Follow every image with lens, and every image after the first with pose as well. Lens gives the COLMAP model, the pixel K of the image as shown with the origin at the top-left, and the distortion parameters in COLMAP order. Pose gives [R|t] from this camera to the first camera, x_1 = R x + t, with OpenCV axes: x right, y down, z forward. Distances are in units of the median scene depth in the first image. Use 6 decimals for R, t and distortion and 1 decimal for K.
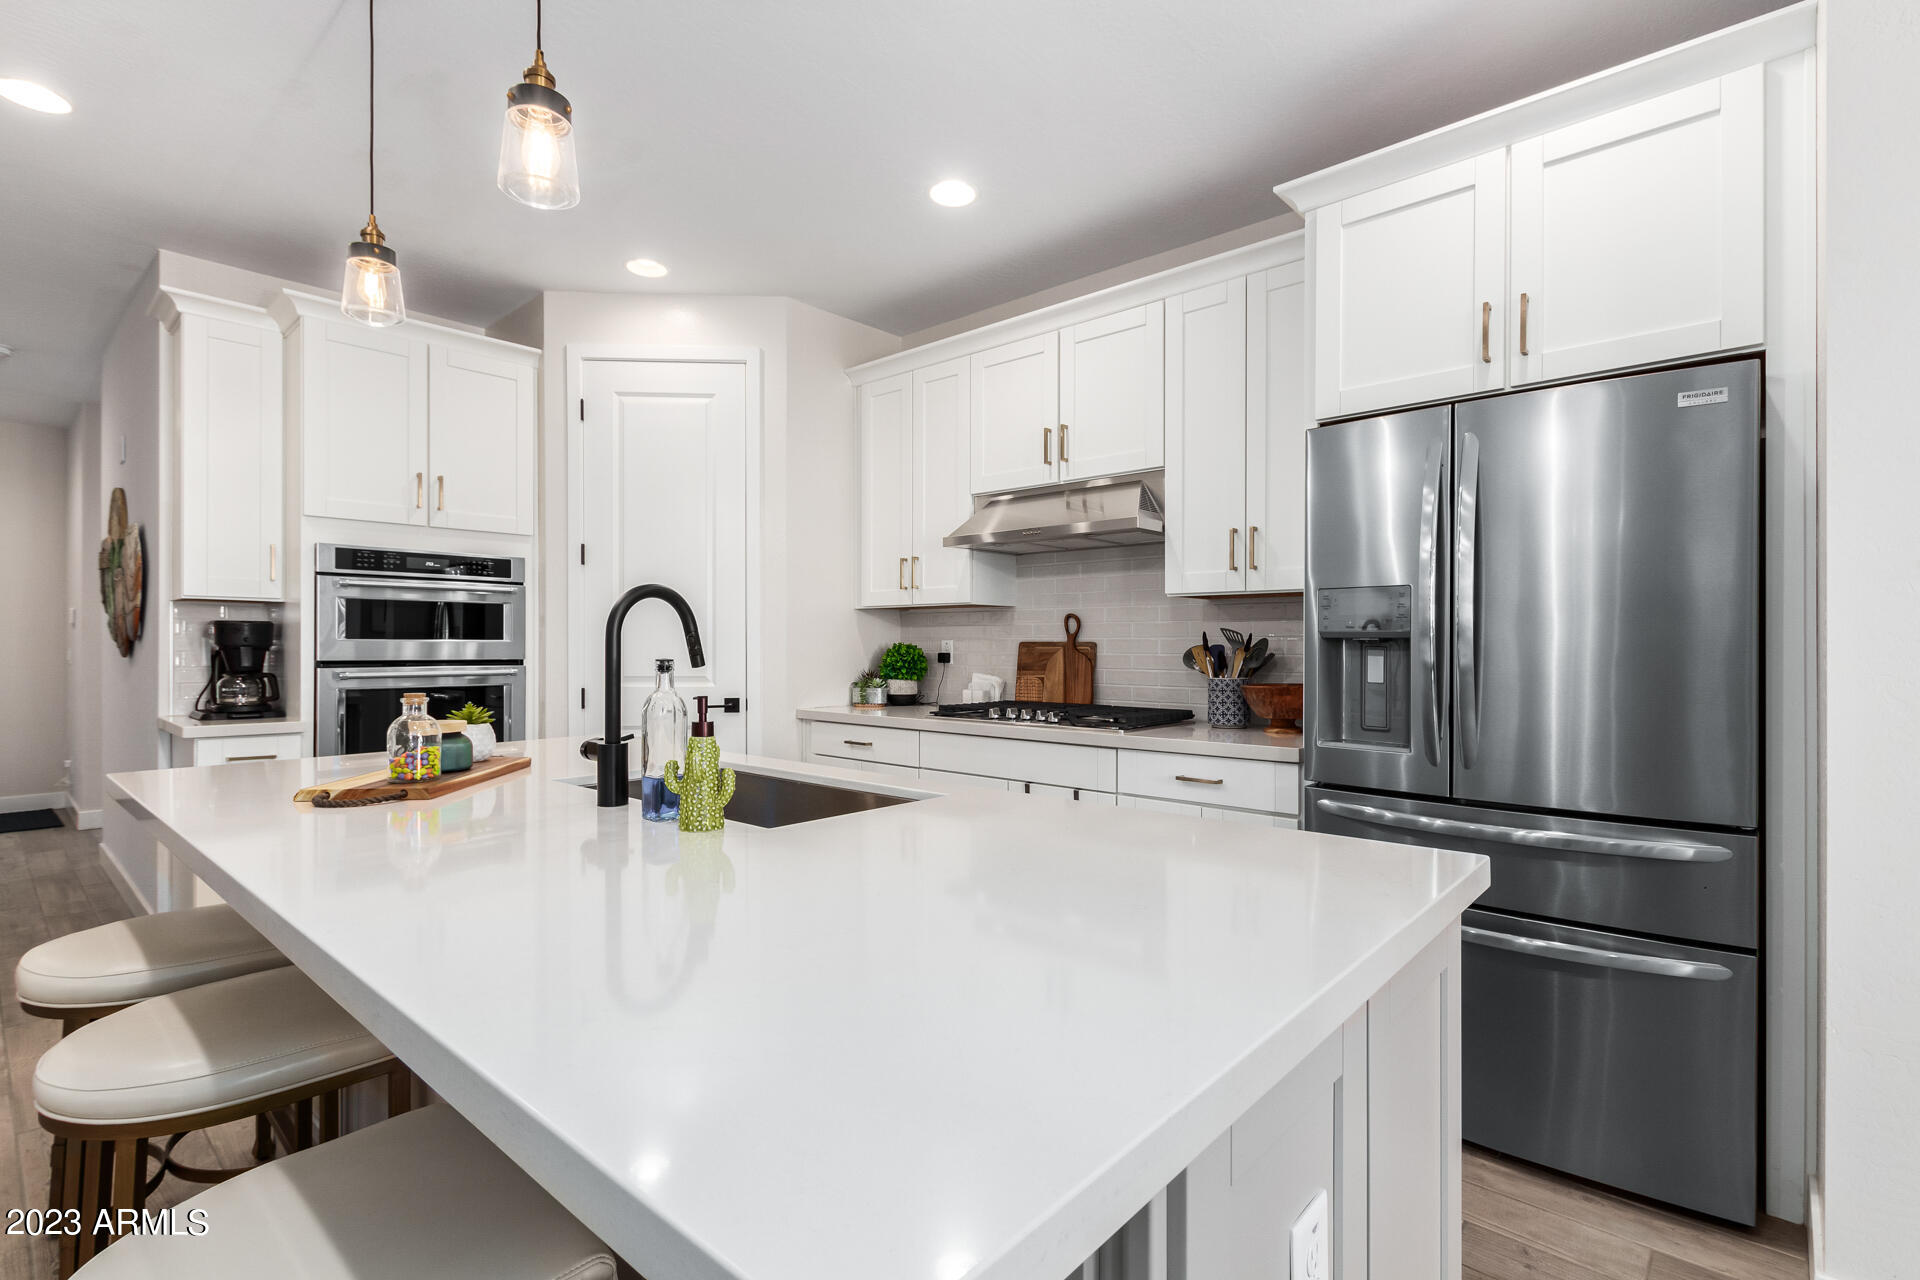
lens RADIAL K [[898.4, 0, 960.0], [0, 898.4, 640.0], [0, 0, 1]] dist [-0.000167, -0.000065]
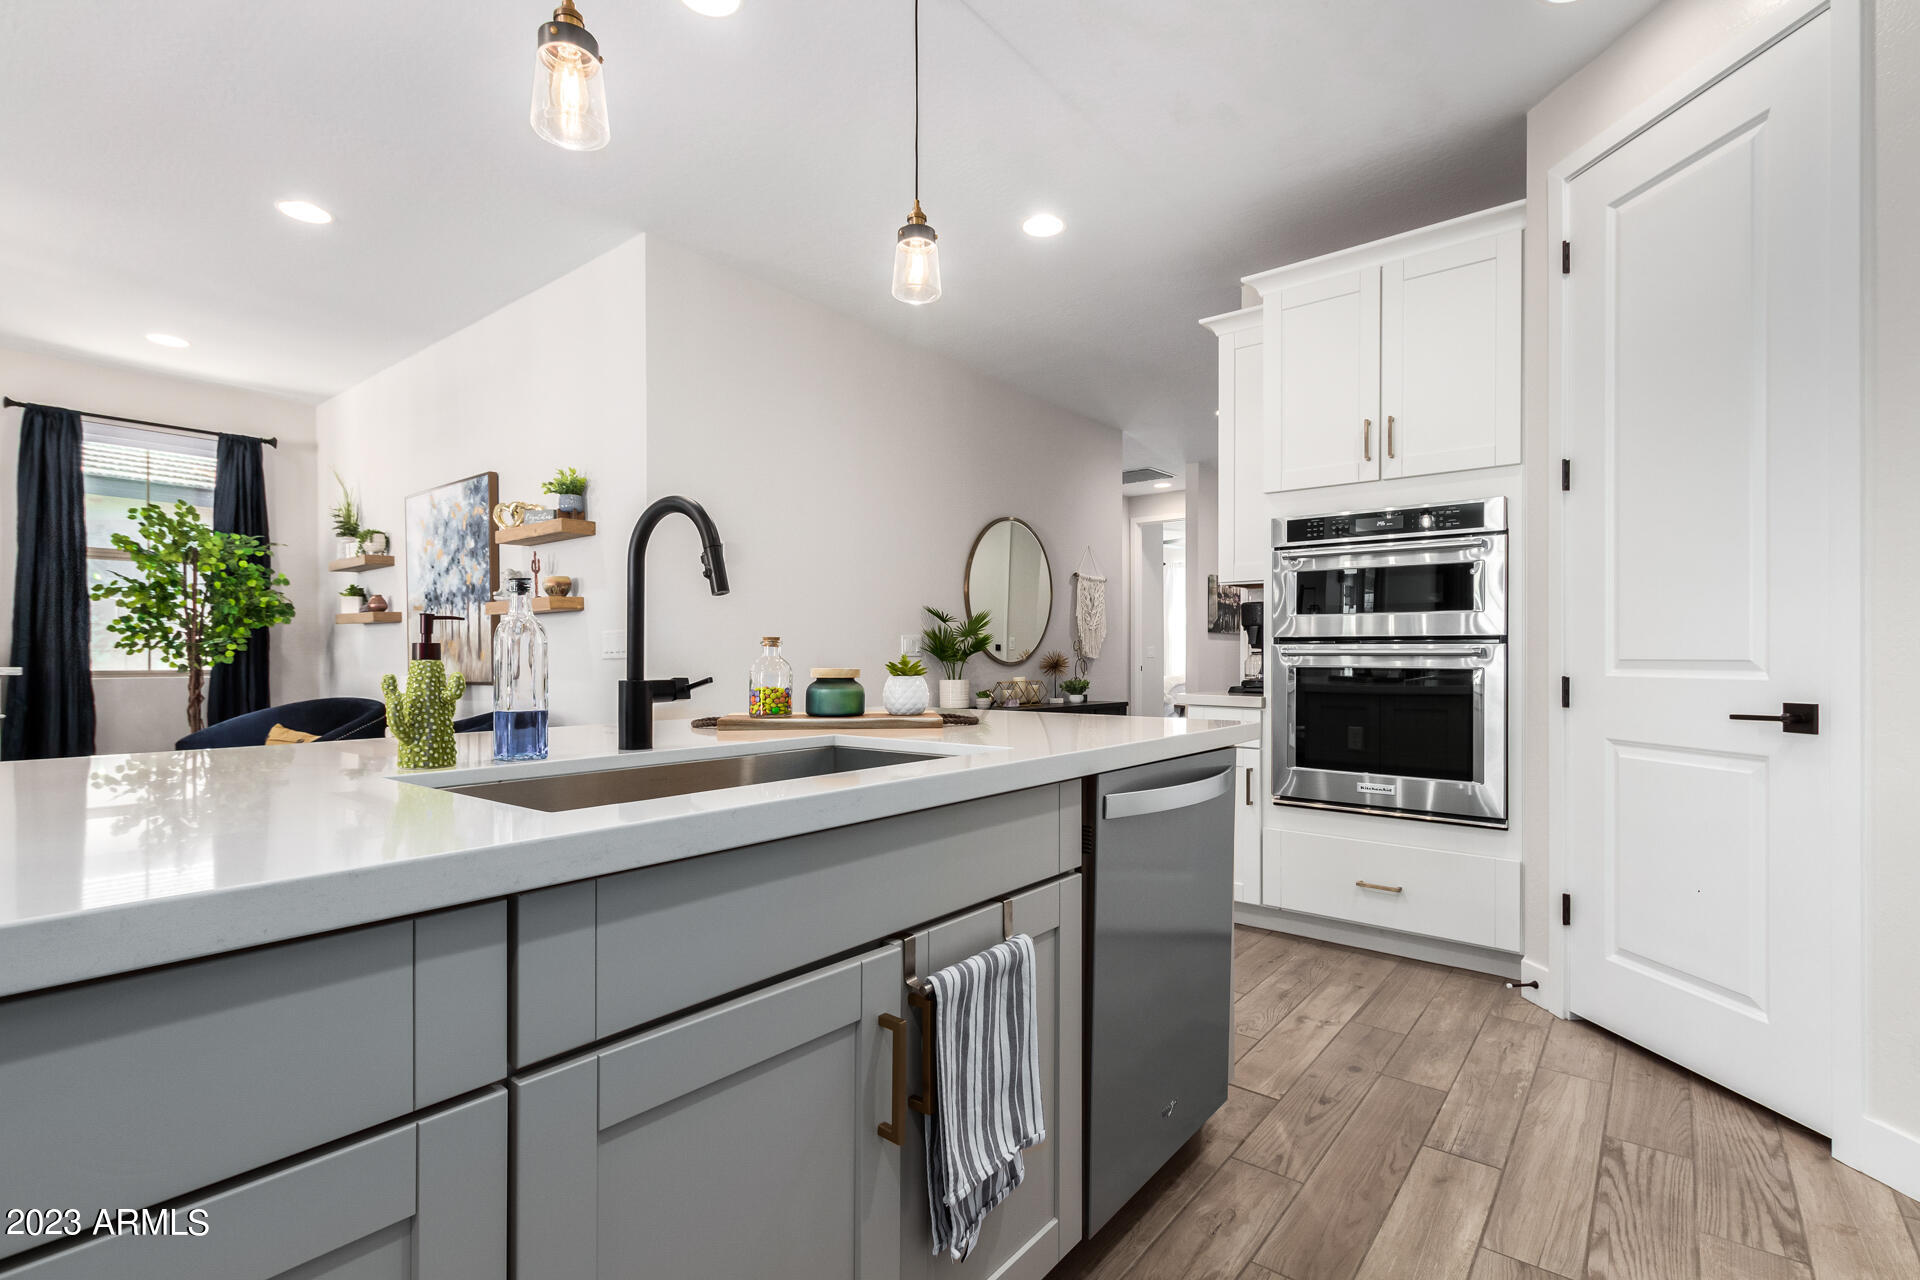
lens RADIAL K [[878.1, 0, 960.0], [0, 878.1, 640.0], [0, 0, 1]] dist [0.001314, 0.000100]
pose [[0.053542, -0.021205, -0.998340, 0.224150], [0.005279, 0.999767, -0.020952, 0.042493], [0.998552, -0.004149, 0.053642, 0.585906]]
